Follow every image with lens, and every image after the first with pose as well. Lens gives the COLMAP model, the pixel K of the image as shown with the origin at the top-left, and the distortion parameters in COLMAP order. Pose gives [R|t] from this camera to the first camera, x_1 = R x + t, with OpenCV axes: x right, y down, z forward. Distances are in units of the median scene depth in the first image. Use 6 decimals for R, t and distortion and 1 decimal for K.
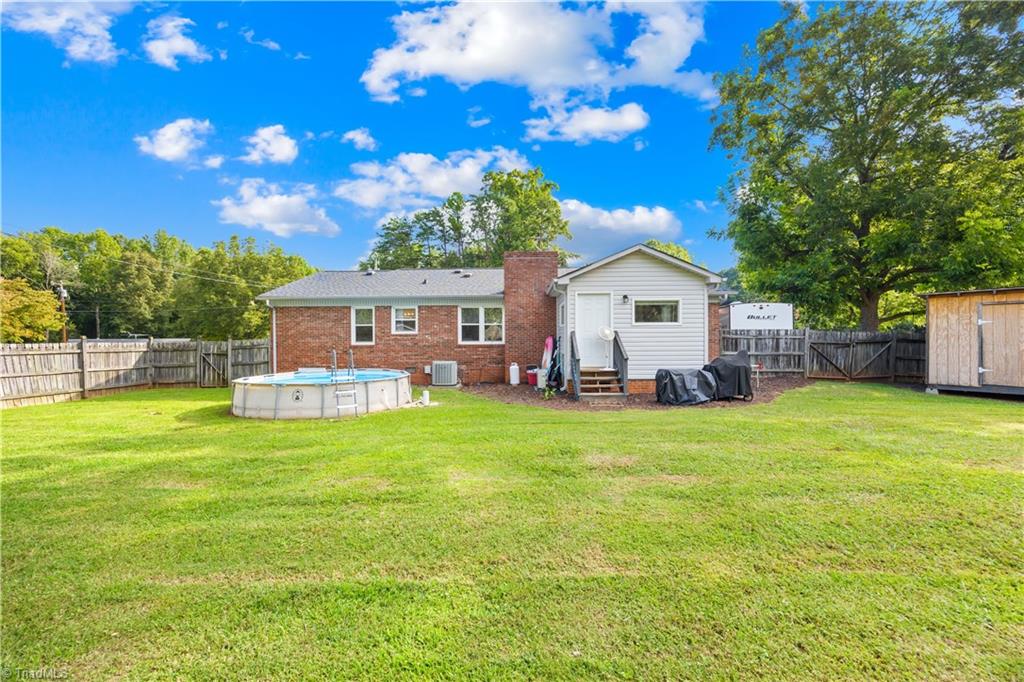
lens RADIAL K [[397.5, 0, 506.0], [0, 397.5, 338.0], [0, 0, 1]] dist [-0.004272, 0.000559]
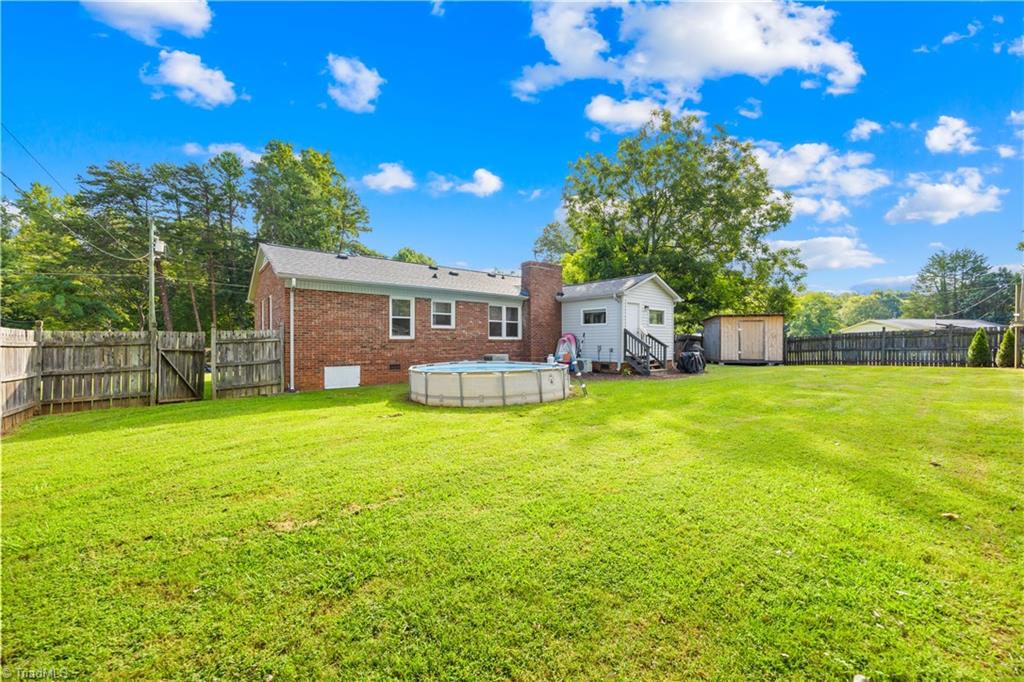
lens RADIAL K [[397.5, 0, 510.1], [0, 397.5, 340.6], [0, 0, 1]] dist [-0.004272, 0.000559]
pose [[0.750744, 0.007242, 0.660553, -0.785780], [-0.003130, 0.999968, -0.007406, 0.027169], [-0.660586, 0.003492, 0.750743, 0.155893]]
